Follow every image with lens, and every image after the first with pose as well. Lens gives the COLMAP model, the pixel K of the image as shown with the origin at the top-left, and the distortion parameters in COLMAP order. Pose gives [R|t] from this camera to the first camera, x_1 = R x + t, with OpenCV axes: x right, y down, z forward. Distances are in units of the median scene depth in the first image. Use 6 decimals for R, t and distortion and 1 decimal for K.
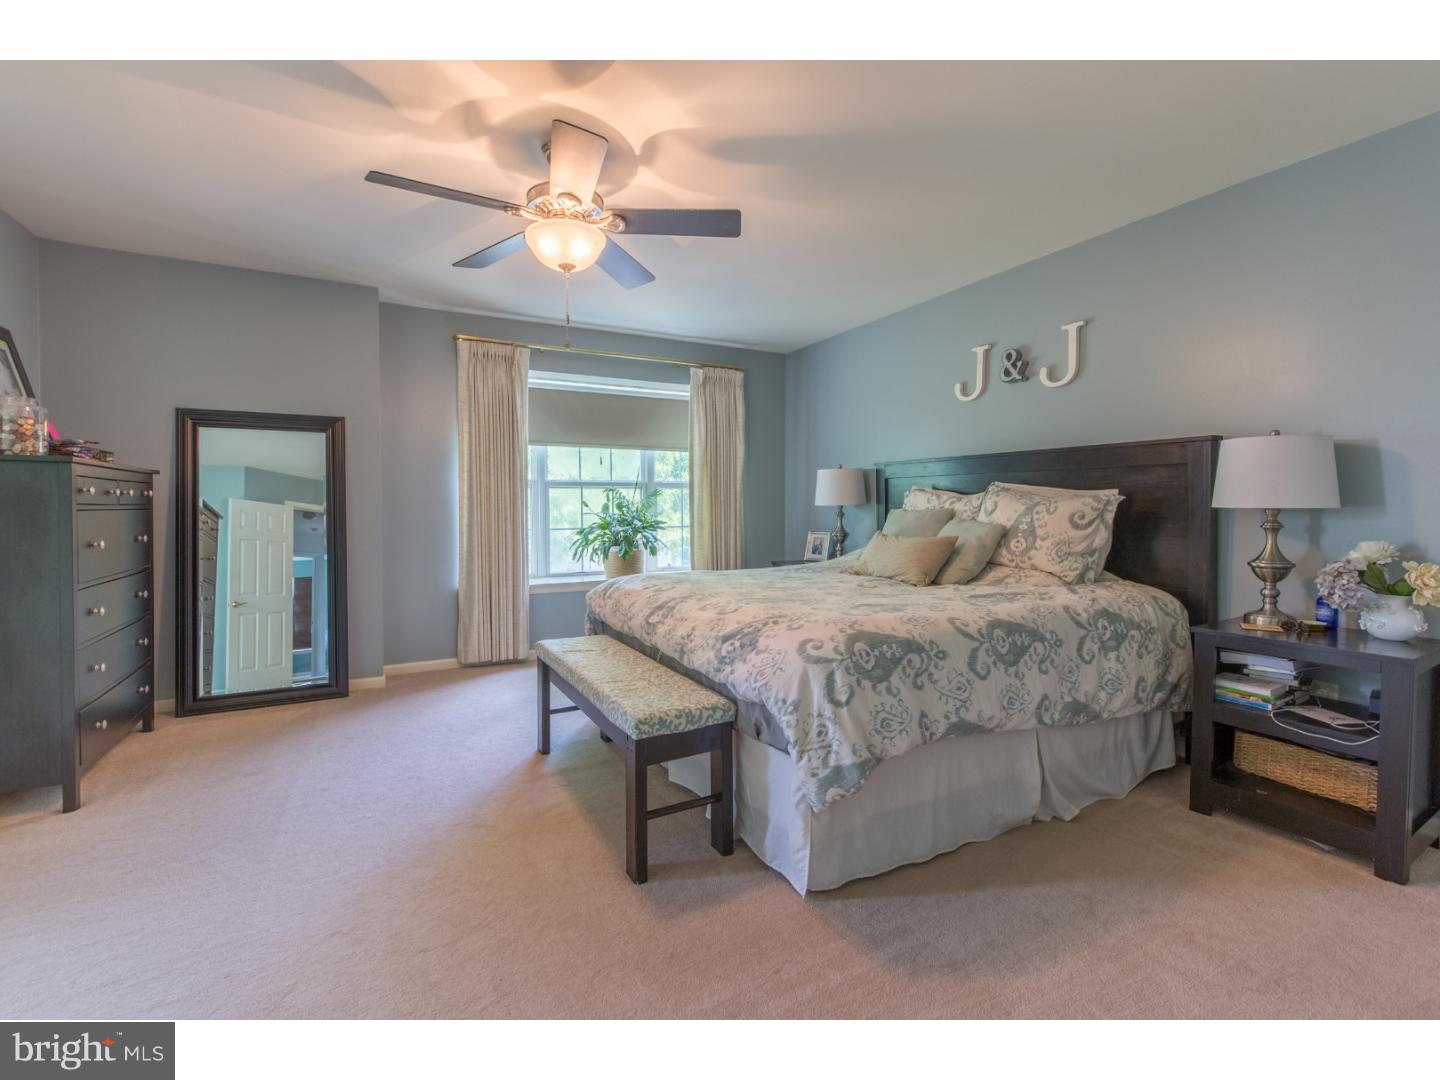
lens RADIAL K [[646.5, 0, 720.5], [0, 646.5, 529.4], [0, 0, 1]] dist [-0.001172, -0.000505]
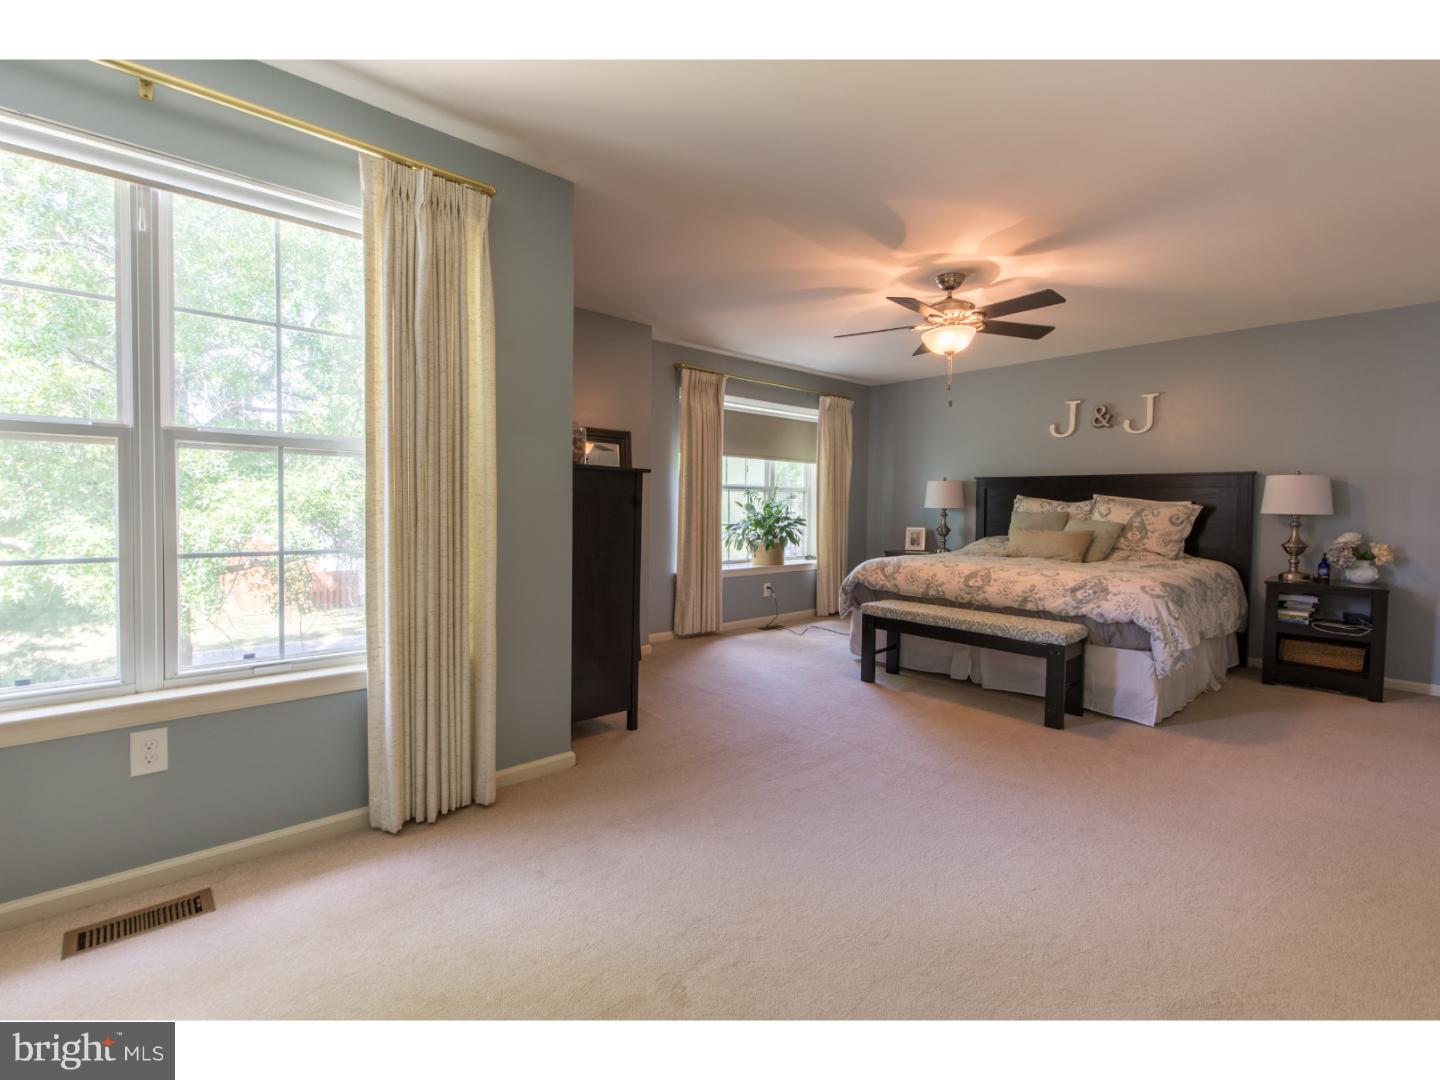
lens RADIAL K [[646.5, 0, 718.9], [0, 646.5, 534.1], [0, 0, 1]] dist [-0.001172, -0.000505]
pose [[0.970779, 0.000678, 0.239975, -0.890817], [-0.003196, 0.999944, 0.010102, 0.007246], [-0.239954, -0.010574, 0.970727, -0.281348]]
